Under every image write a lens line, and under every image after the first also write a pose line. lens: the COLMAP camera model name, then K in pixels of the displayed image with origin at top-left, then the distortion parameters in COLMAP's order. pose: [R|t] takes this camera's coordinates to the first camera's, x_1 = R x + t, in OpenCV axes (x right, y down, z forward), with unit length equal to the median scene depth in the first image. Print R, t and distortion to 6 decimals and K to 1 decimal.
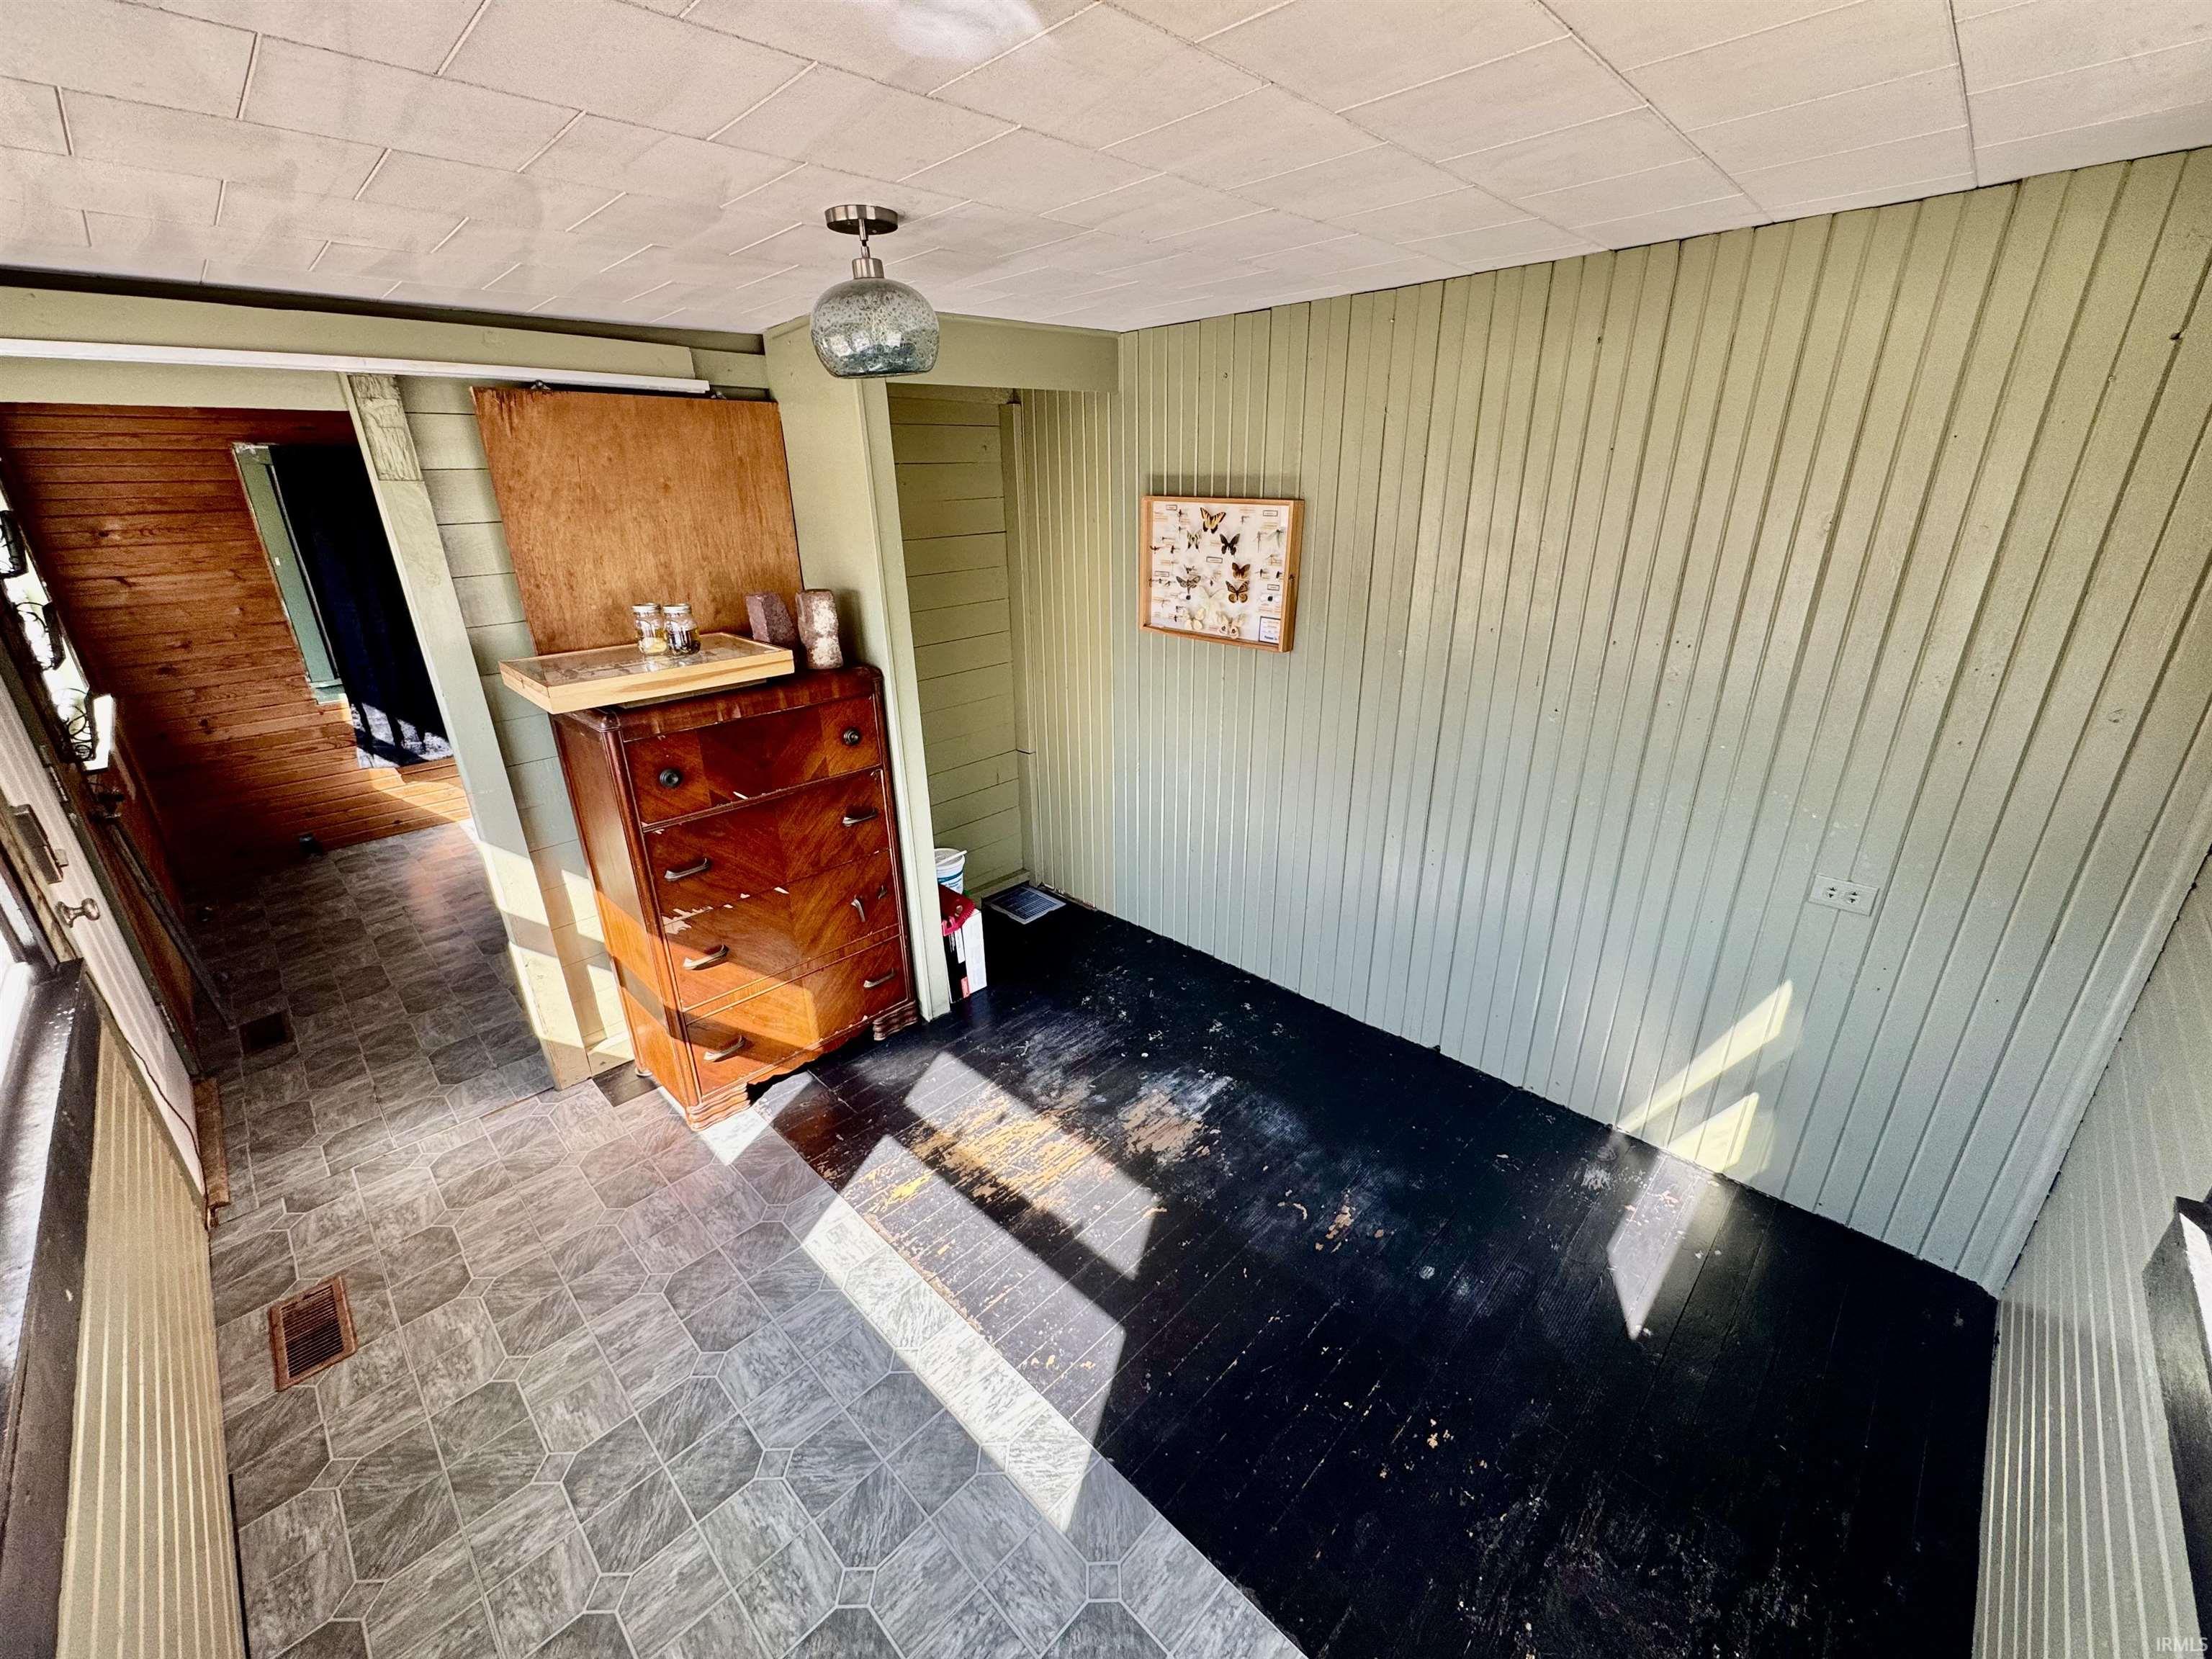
lens RADIAL K [[880.7, 0, 1106.0], [0, 880.7, 829.5], [0, 0, 1]] dist [0.001277, -0.000181]
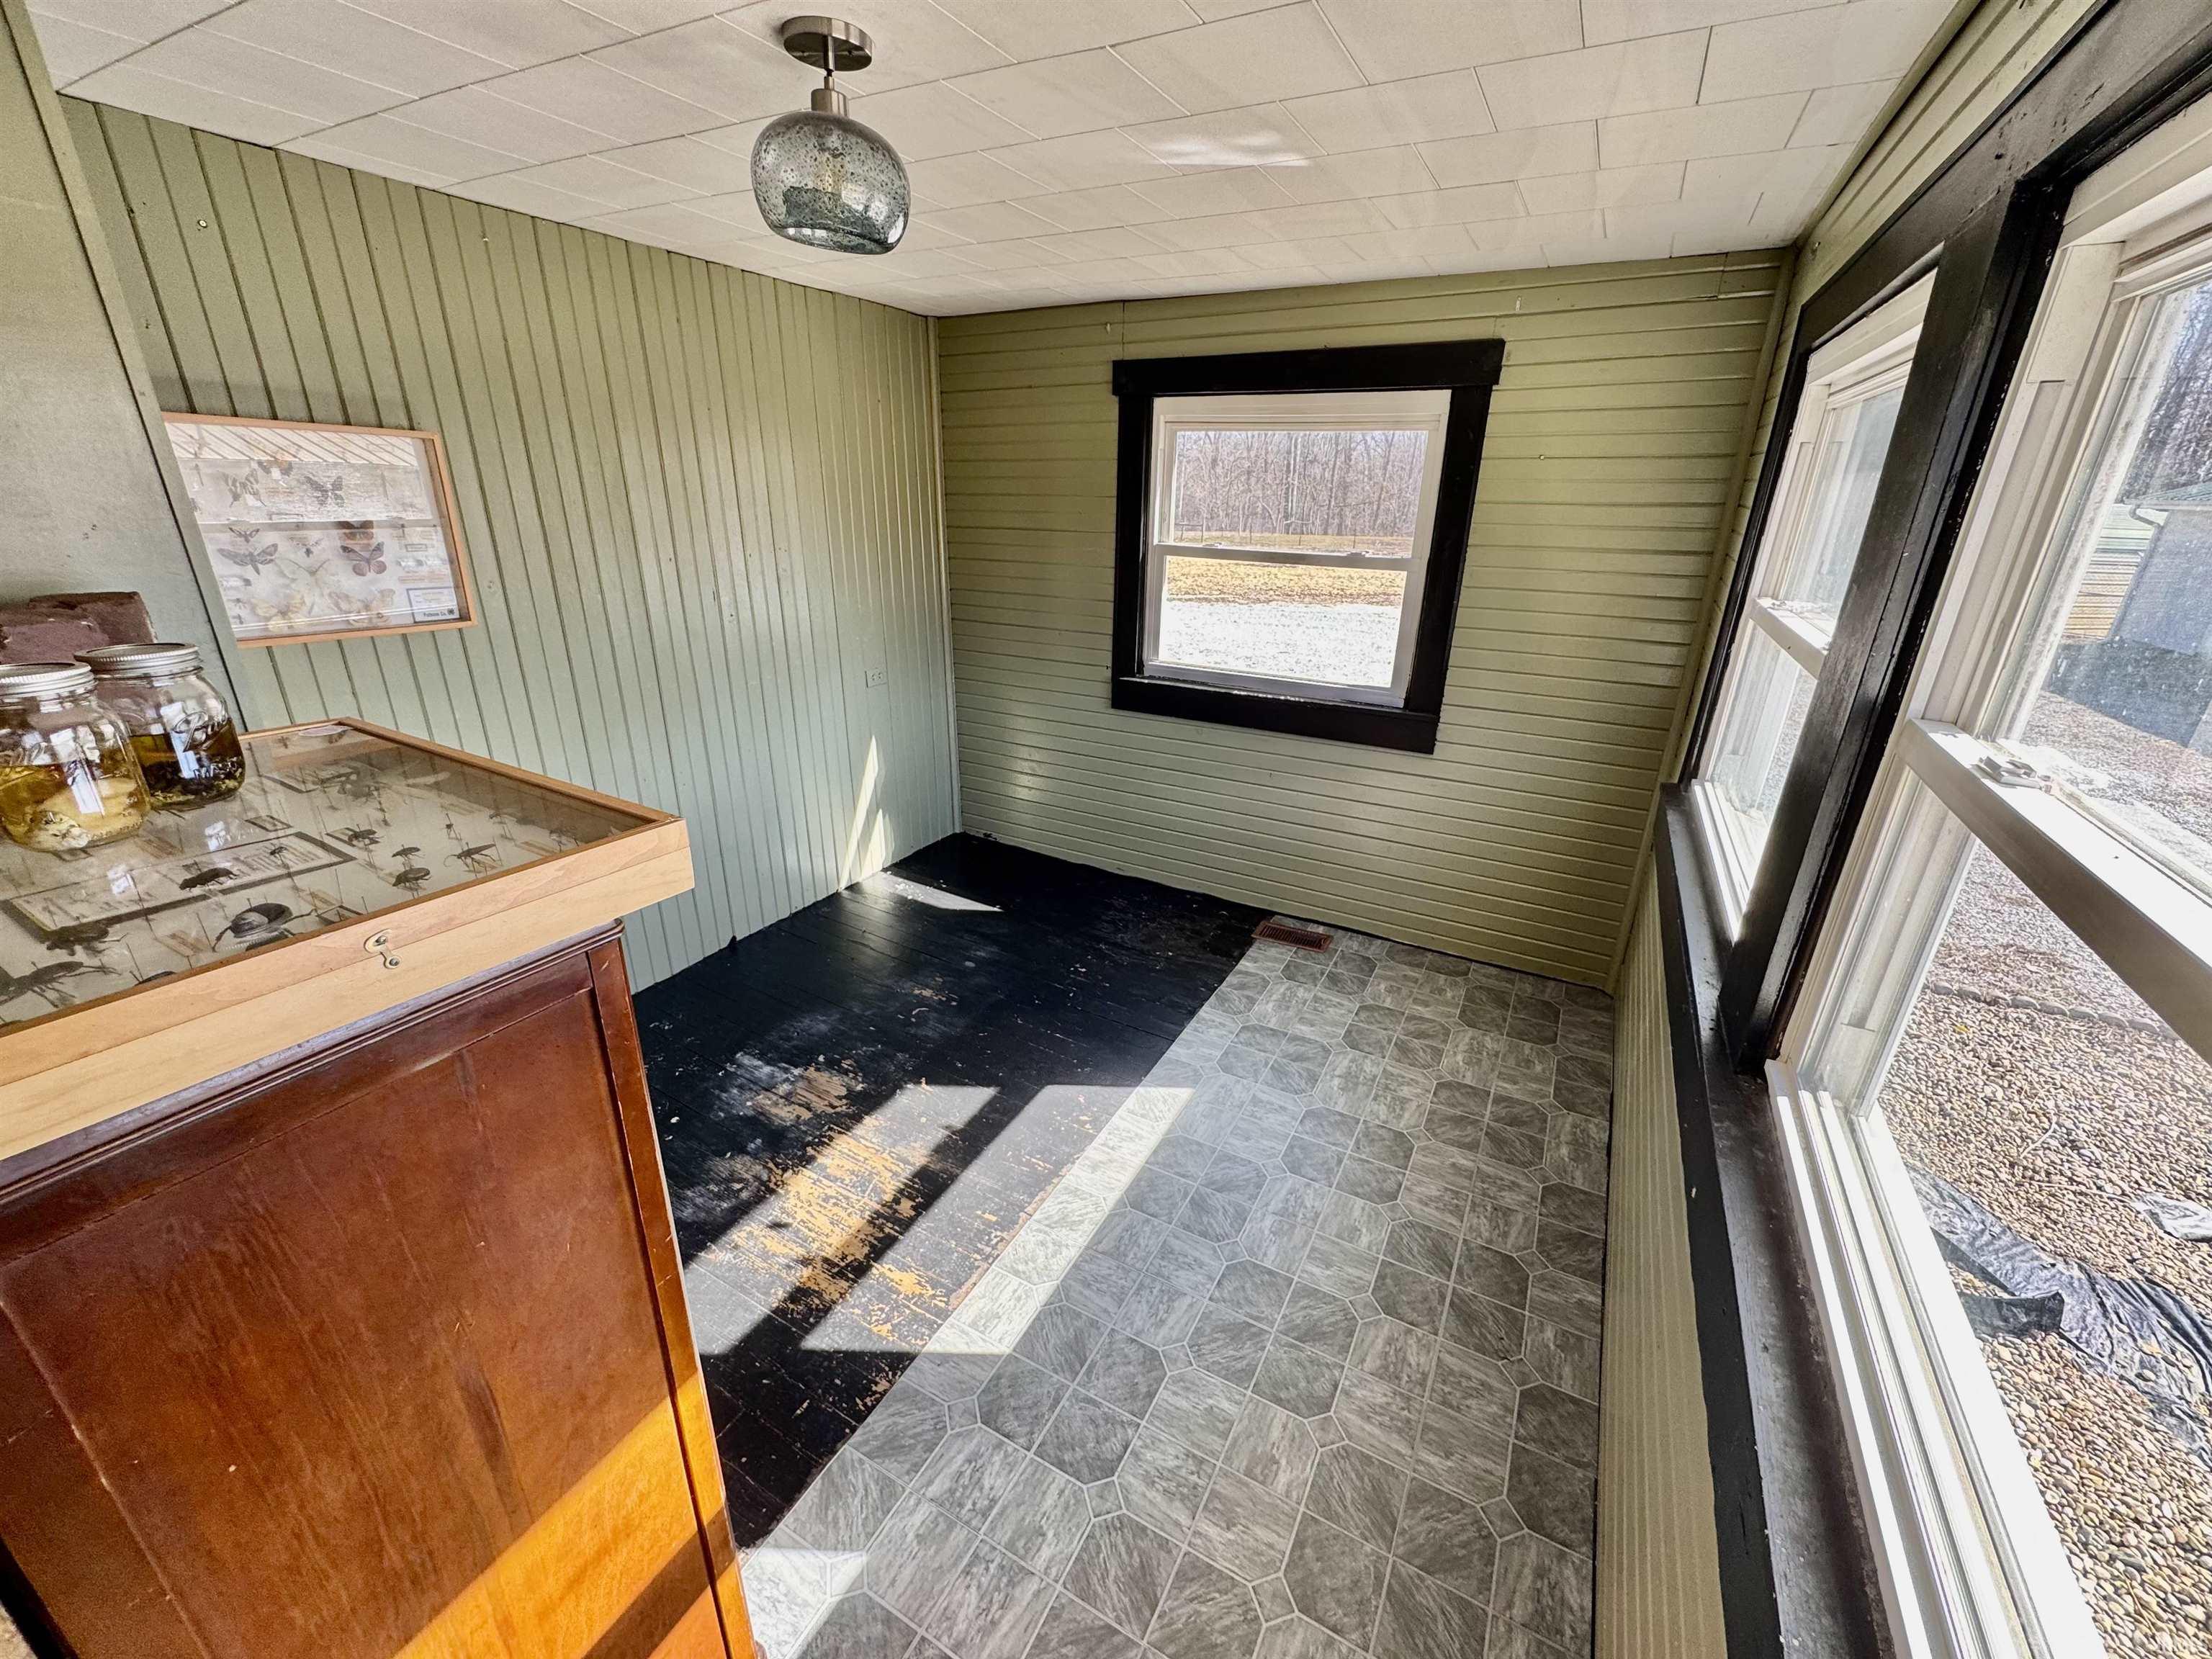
lens RADIAL K [[880.7, 0, 1106.0], [0, 880.7, 829.5], [0, 0, 1]] dist [0.001277, -0.000181]
pose [[-0.267607, -0.336793, 0.902750, -0.876974], [0.345414, 0.841115, 0.416191, -0.212876], [-0.899486, 0.423198, -0.108755, 0.763830]]
